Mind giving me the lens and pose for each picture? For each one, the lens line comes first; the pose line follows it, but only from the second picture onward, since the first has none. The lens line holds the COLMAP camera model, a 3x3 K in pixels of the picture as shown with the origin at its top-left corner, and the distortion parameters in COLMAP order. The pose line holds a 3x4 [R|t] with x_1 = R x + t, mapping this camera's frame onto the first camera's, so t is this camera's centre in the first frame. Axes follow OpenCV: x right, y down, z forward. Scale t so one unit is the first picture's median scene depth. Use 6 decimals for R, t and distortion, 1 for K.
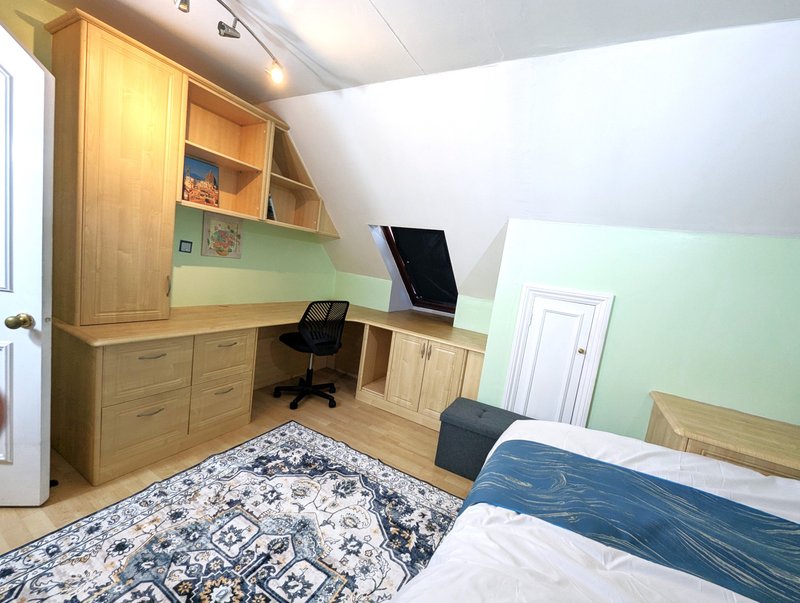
lens RADIAL K [[332.5, 0, 402.7], [0, 332.5, 303.6], [0, 0, 1]] dist [0.006050, -0.000748]
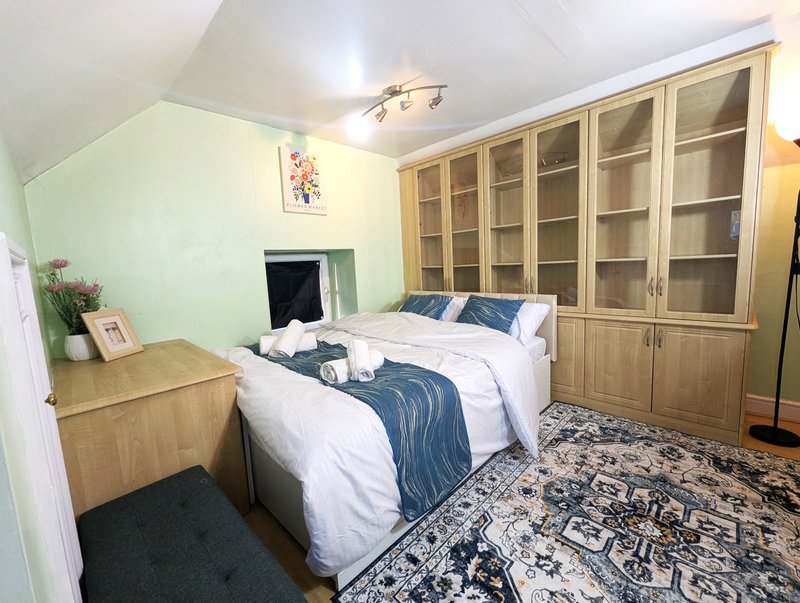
lens RADIAL K [[332.5, 0, 401.3], [0, 332.5, 300.2], [0, 0, 1]] dist [0.006050, -0.000748]
pose [[-0.955766, -0.123396, 0.266993, 0.063065], [-0.049142, 0.961975, 0.268680, -0.142996], [-0.289995, 0.243675, -0.925487, 1.750806]]
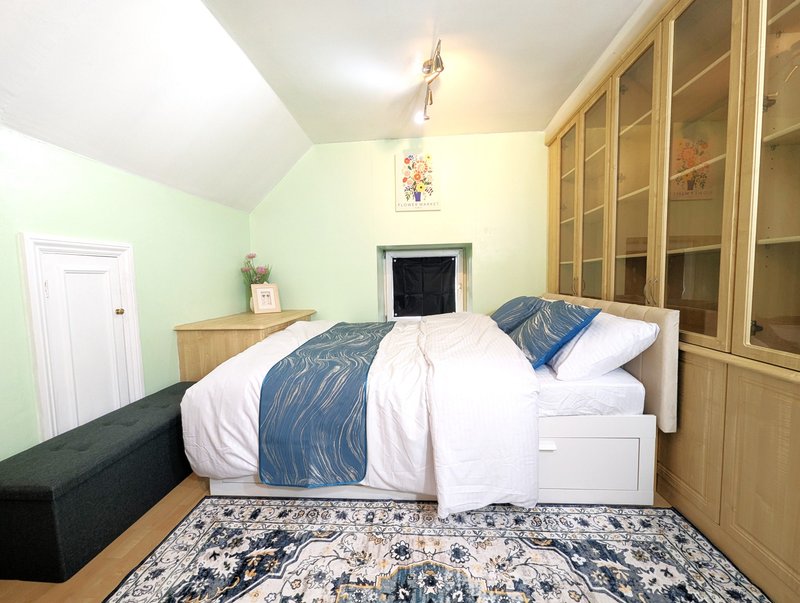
lens RADIAL K [[332.5, 0, 400.9], [0, 332.5, 300.8], [0, 0, 1]] dist [0.006050, -0.000748]
pose [[-0.402669, -0.191628, 0.895062, -0.756927], [0.080922, 0.966559, 0.243340, -0.051524], [-0.911761, 0.170416, -0.373697, 0.944815]]
